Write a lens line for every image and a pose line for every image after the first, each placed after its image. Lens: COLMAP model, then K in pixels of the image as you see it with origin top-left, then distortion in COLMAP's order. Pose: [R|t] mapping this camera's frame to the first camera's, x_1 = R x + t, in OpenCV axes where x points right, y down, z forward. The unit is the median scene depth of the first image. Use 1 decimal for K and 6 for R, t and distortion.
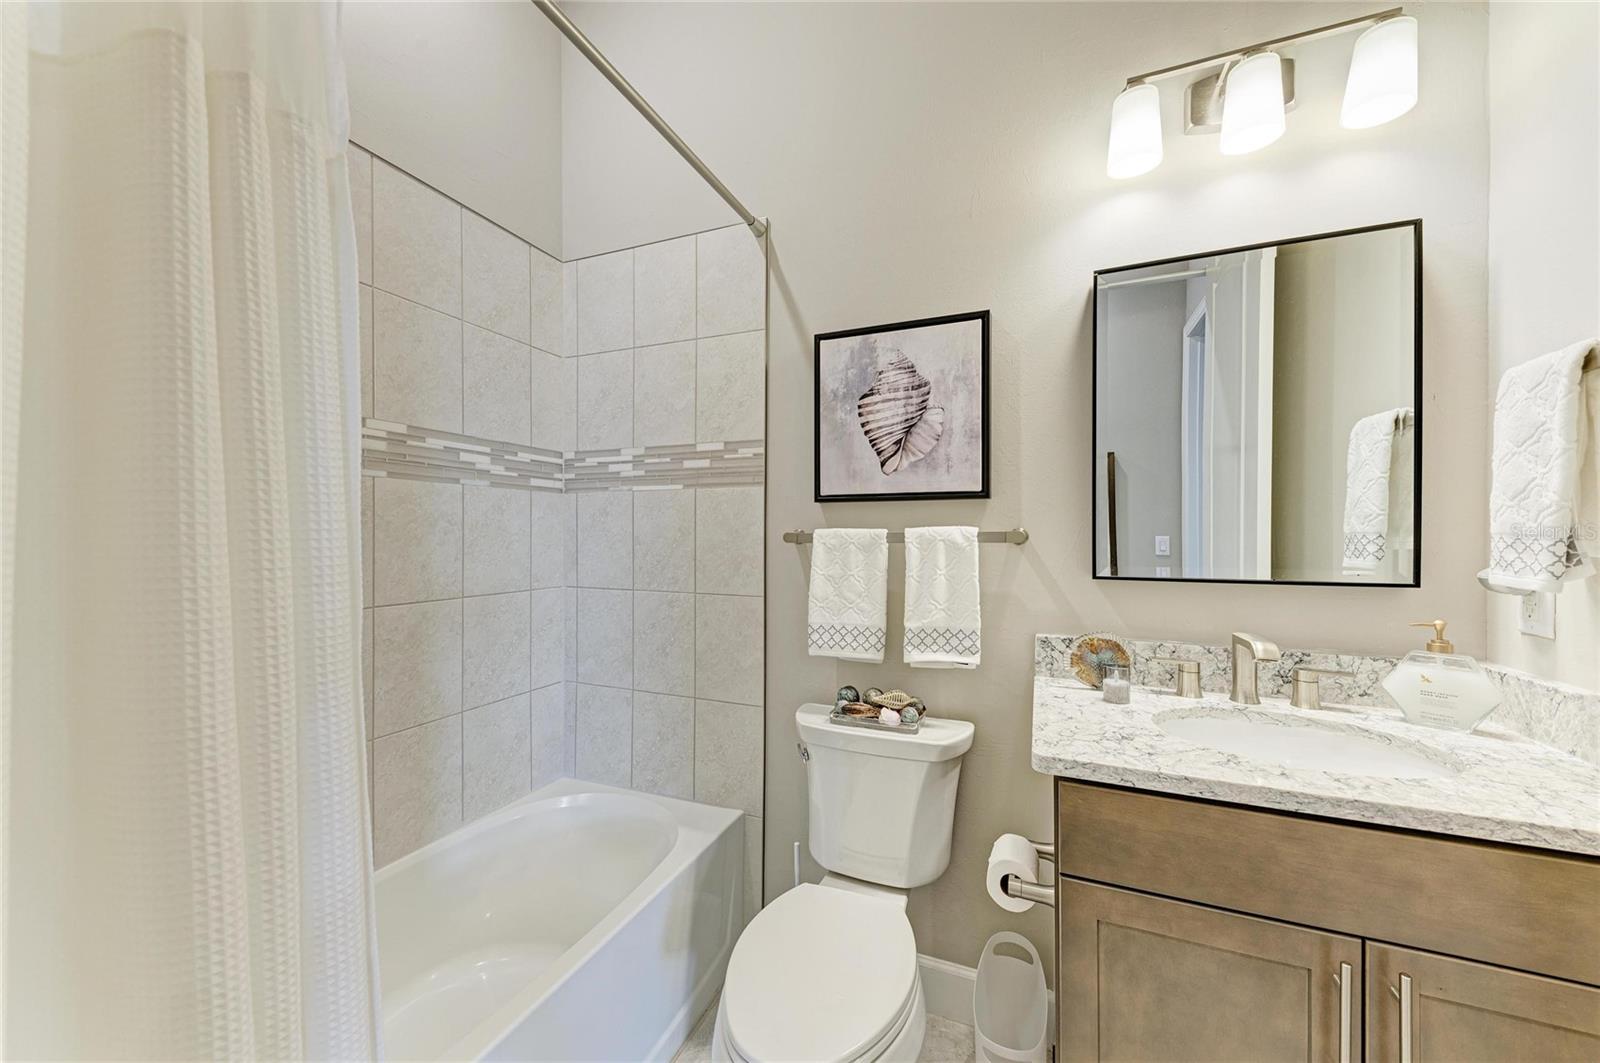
lens RADIAL K [[572.2, 0, 801.2], [0, 572.2, 534.4], [0, 0, 1]] dist [-0.000409, -0.000006]
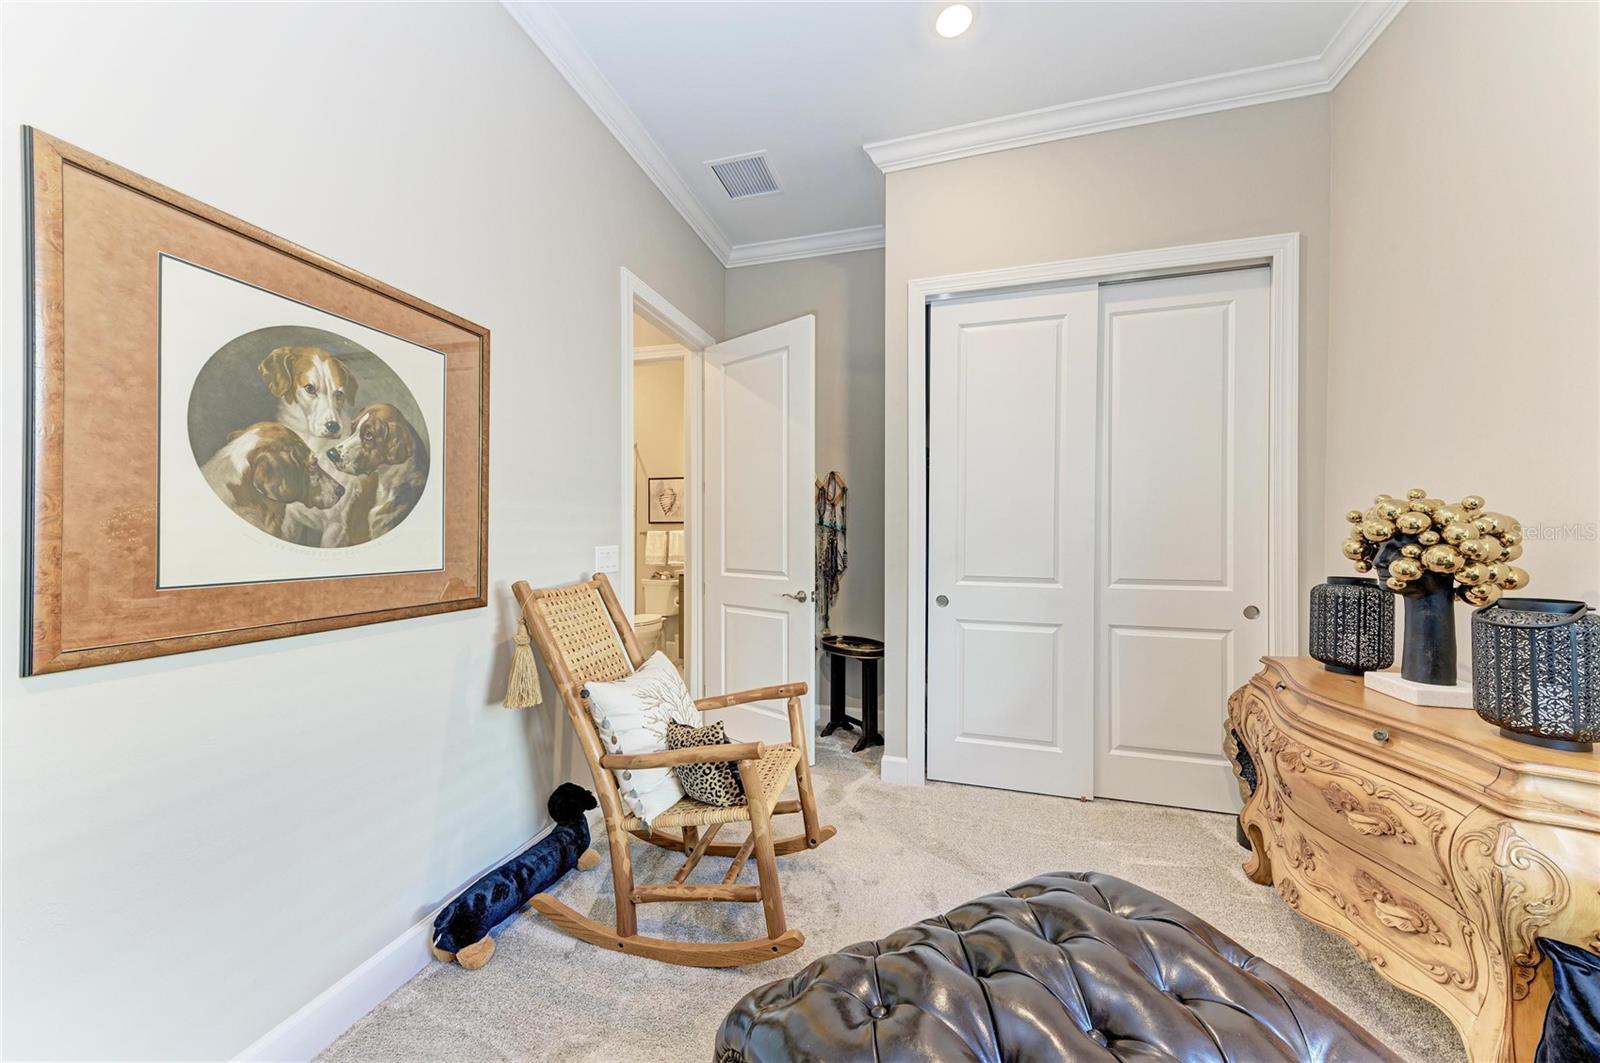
lens RADIAL K [[550.9, 0, 799.9], [0, 550.9, 534.4], [0, 0, 1]] dist [0.000314, 0.000008]
pose [[0.993477, 0.004308, 0.113949, 0.628234], [-0.004407, 0.999990, 0.000618, 0.007190], [-0.113946, -0.001117, 0.993486, -2.812009]]
